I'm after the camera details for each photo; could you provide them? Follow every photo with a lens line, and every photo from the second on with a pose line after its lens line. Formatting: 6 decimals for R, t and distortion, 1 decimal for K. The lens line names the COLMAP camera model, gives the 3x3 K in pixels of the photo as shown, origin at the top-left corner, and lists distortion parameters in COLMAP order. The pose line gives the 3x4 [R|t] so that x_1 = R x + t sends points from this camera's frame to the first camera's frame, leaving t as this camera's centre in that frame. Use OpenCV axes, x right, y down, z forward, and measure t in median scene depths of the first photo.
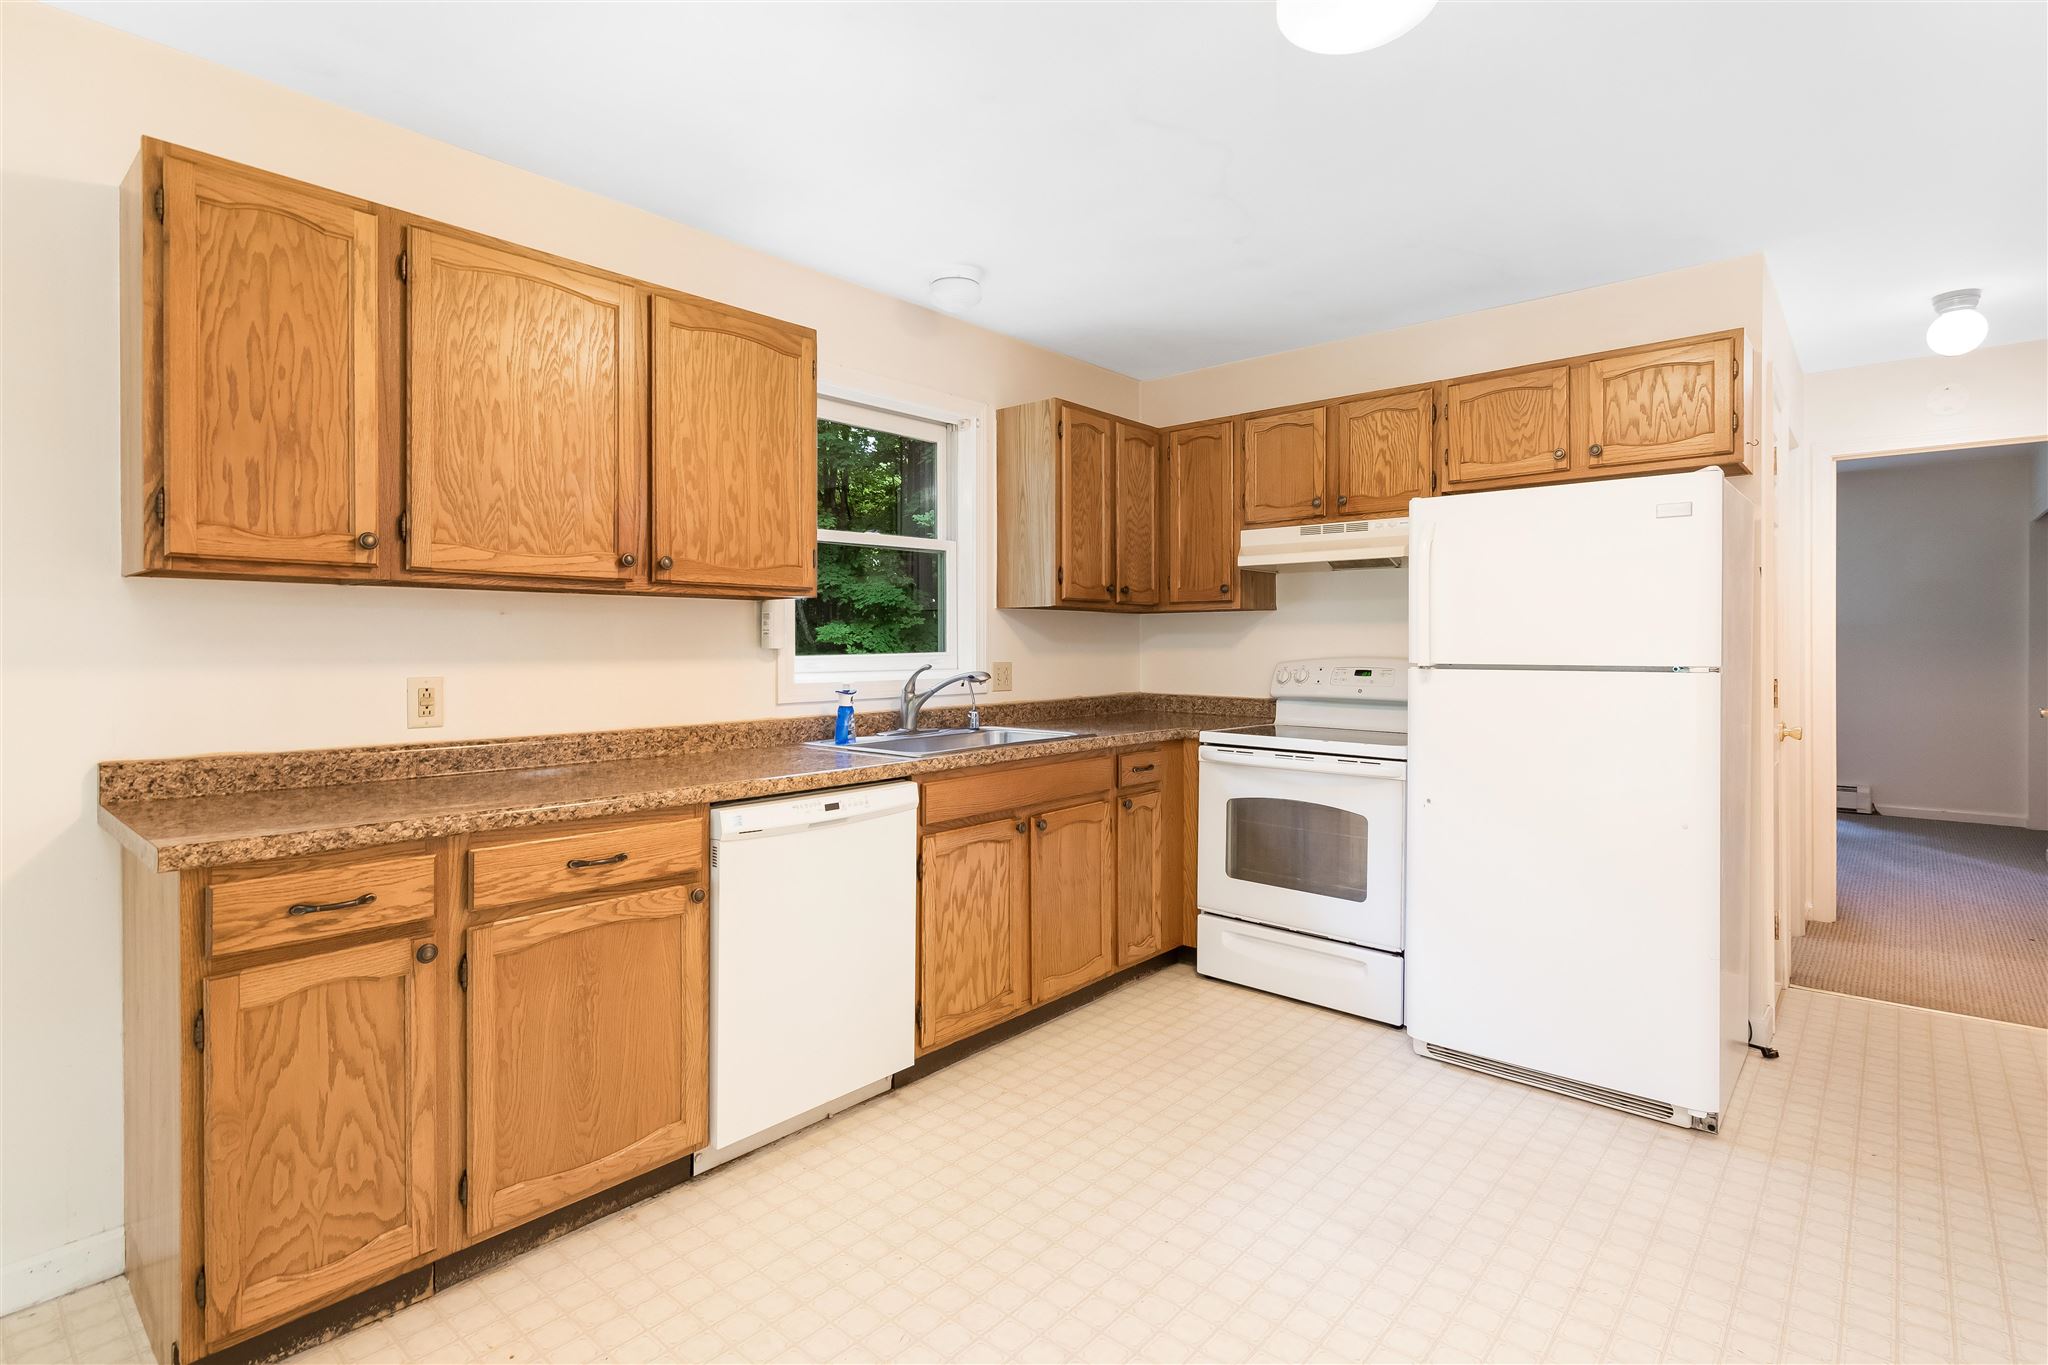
lens RADIAL K [[992.3, 0, 1026.2], [0, 992.3, 652.3], [0, 0, 1]] dist [0.010453, -0.006584]
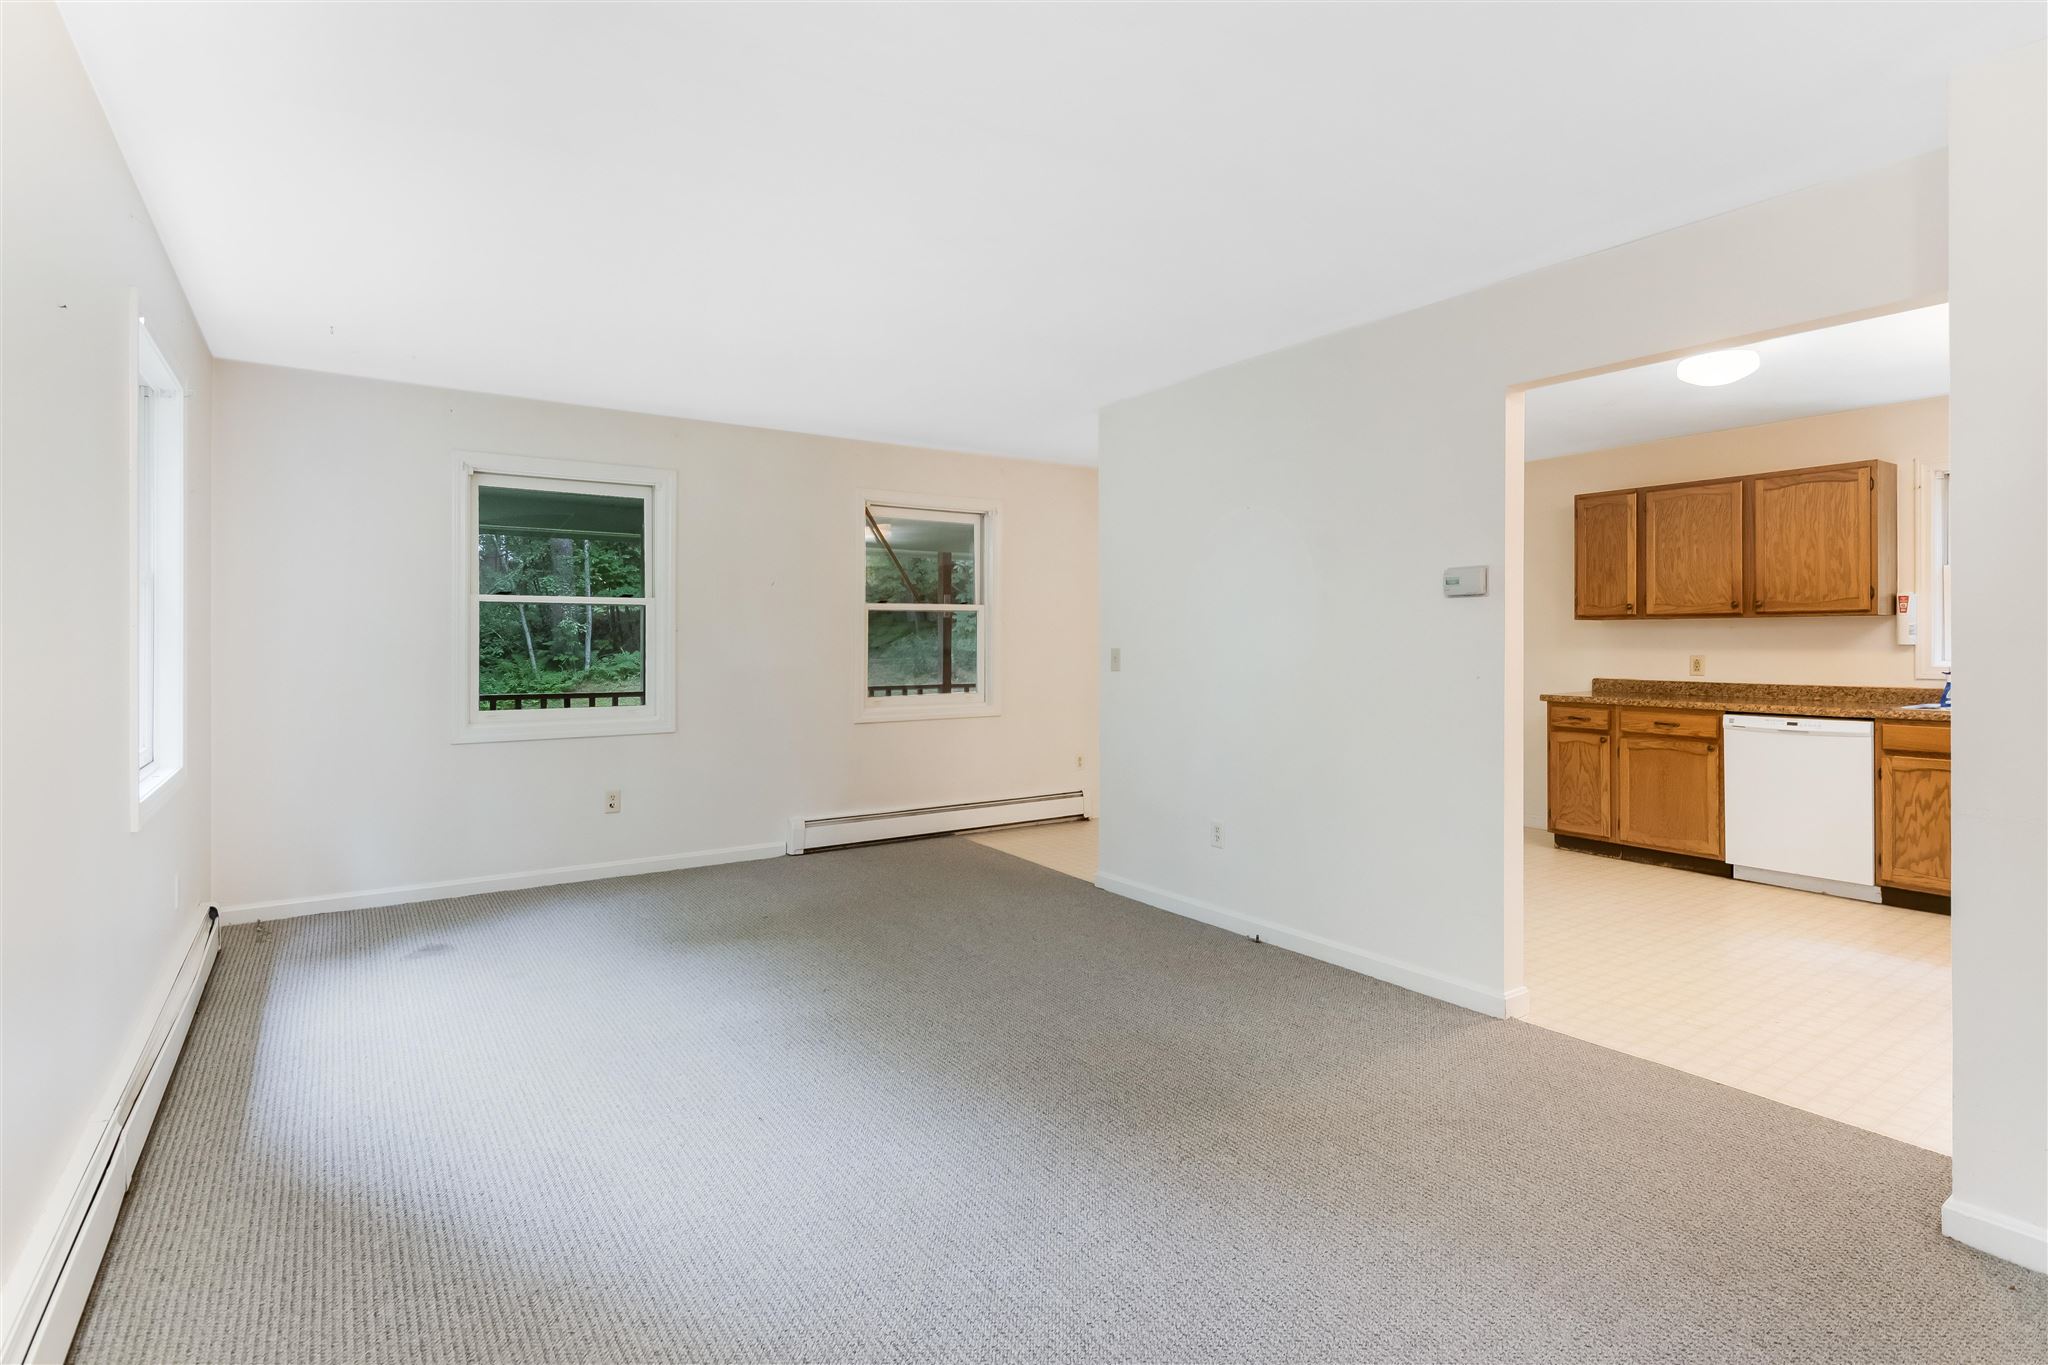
lens RADIAL K [[1001.7, 0, 1010.5], [0, 1001.7, 637.3], [0, 0, 1]] dist [0.002266, -0.000342]
pose [[-0.255833, 0.001235, -0.966720, 2.005301], [-0.001225, 0.999998, 0.001602, -0.018641], [0.966720, 0.001594, -0.255831, -0.003618]]
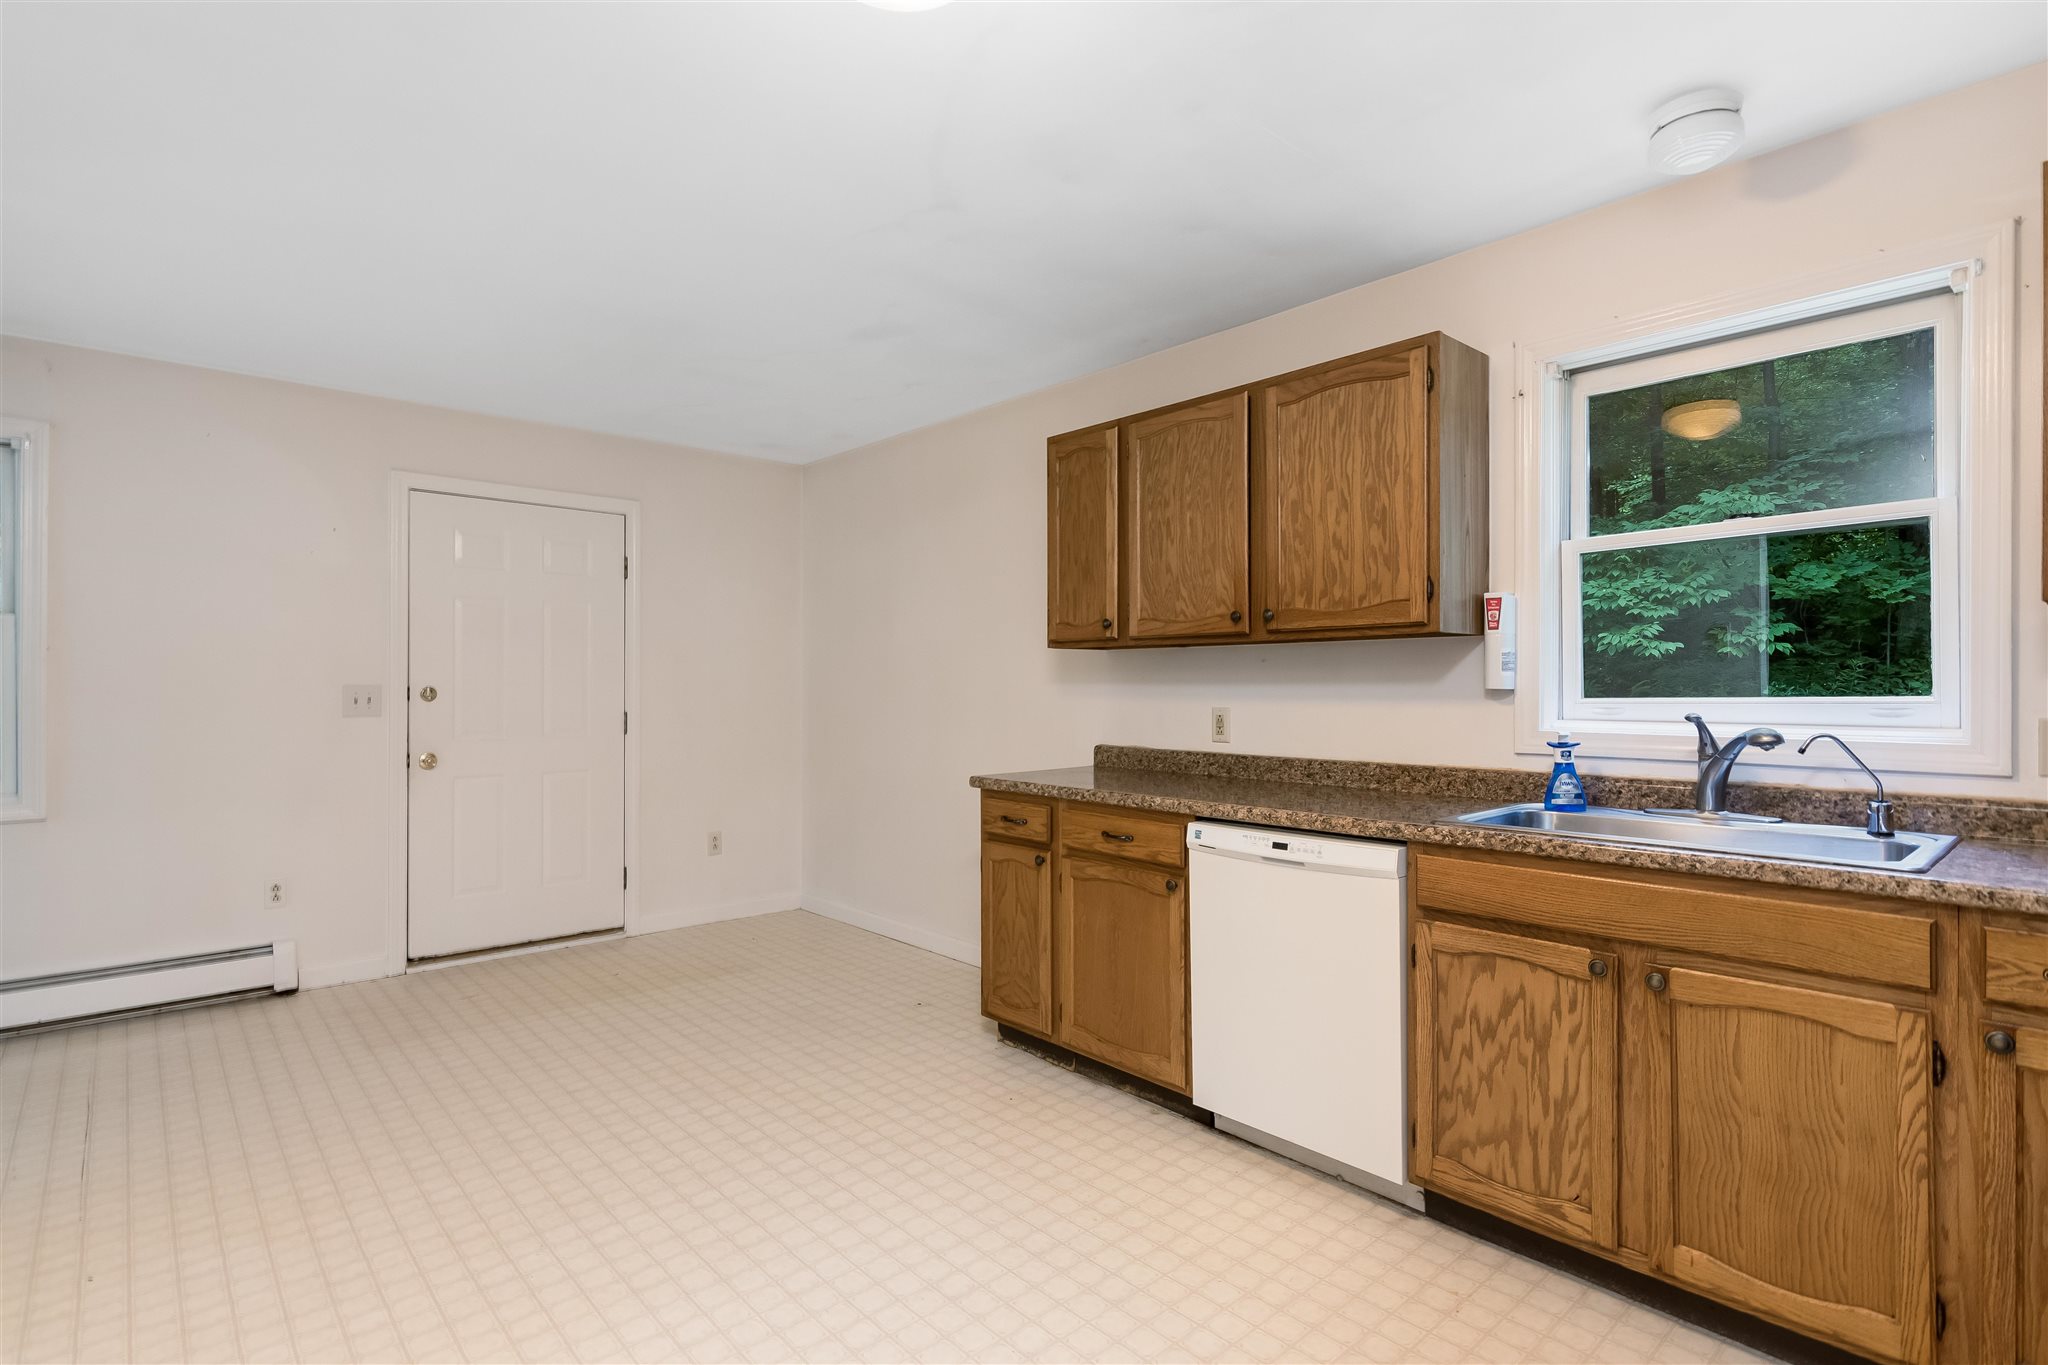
lens RADIAL K [[990.4, 0, 1022.4], [0, 990.4, 684.7], [0, 0, 1]] dist [0.004904, -0.000561]
pose [[-0.117630, 0.002148, -0.993055, 0.775281], [-0.002531, 0.999994, 0.002463, -0.009608], [0.993054, 0.002803, -0.117624, 0.798175]]
